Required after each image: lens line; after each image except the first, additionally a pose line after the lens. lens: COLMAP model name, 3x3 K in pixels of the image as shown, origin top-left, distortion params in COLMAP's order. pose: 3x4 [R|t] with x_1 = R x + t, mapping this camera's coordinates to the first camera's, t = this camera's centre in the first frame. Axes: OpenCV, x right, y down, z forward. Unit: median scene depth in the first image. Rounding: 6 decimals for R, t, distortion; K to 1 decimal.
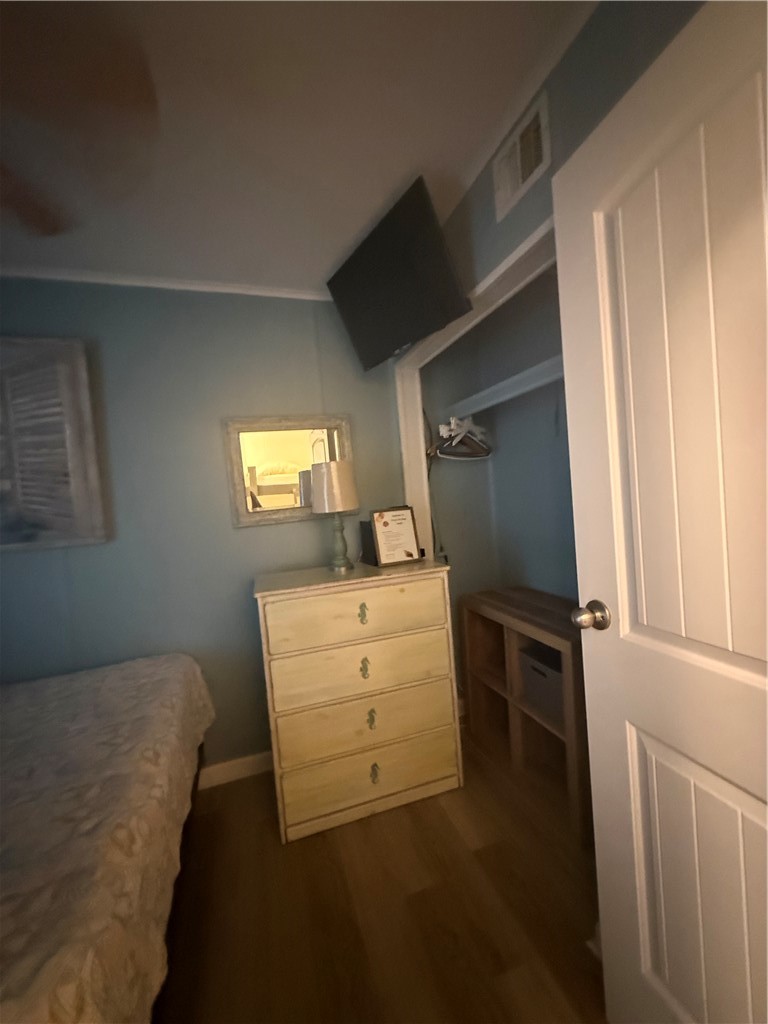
lens RADIAL K [[405.8, 0, 382.3], [0, 405.8, 510.6], [0, 0, 1]] dist [-0.001414, 0.000038]
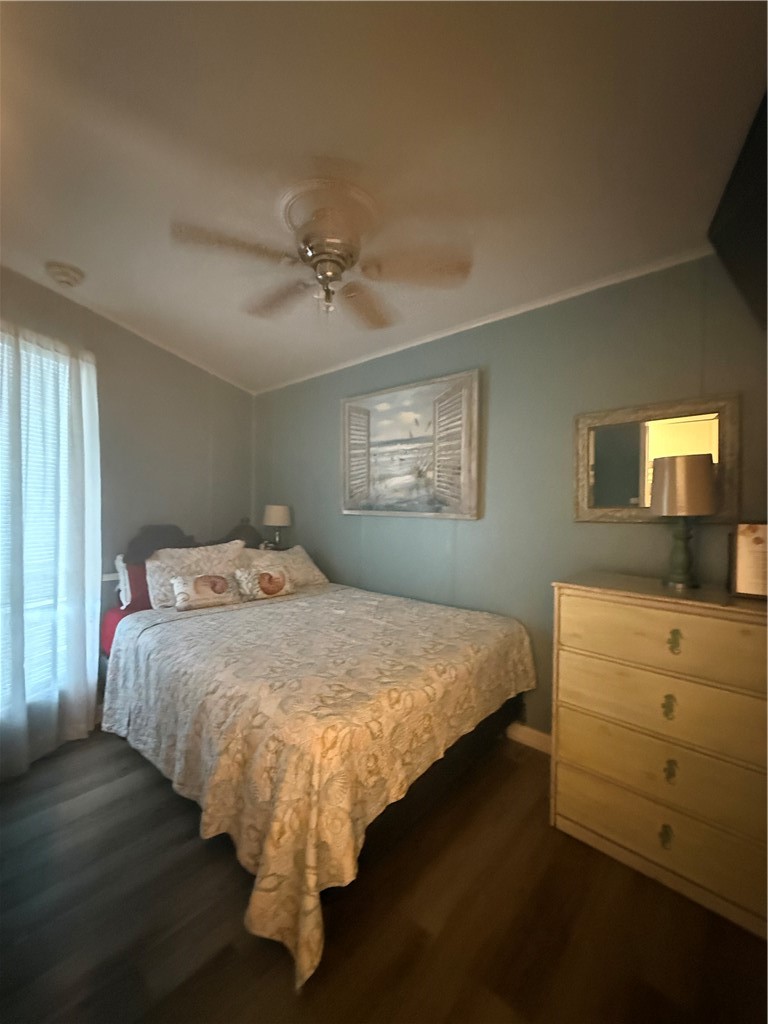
lens RADIAL K [[407.4, 0, 383.0], [0, 407.4, 510.1], [0, 0, 1]] dist [0.000153, -0.000098]
pose [[0.493475, 0.097603, -0.864266, 0.343014], [-0.082350, 0.994463, 0.065287, -0.015216], [0.865853, 0.038955, 0.498780, 0.066985]]
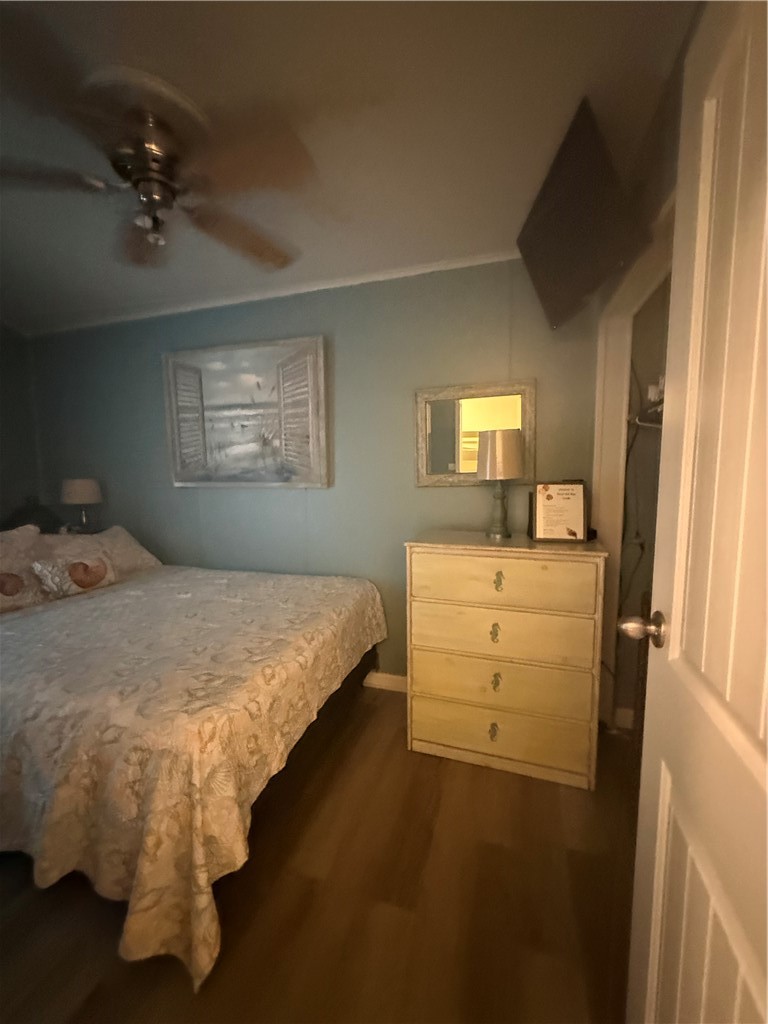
lens RADIAL K [[407.4, 0, 383.0], [0, 407.4, 510.1], [0, 0, 1]] dist [0.000153, -0.000098]
pose [[0.802245, 0.128060, -0.583099, 0.290501], [-0.075574, 0.990649, 0.113588, -0.017675], [0.592192, -0.047058, 0.804421, 0.010182]]
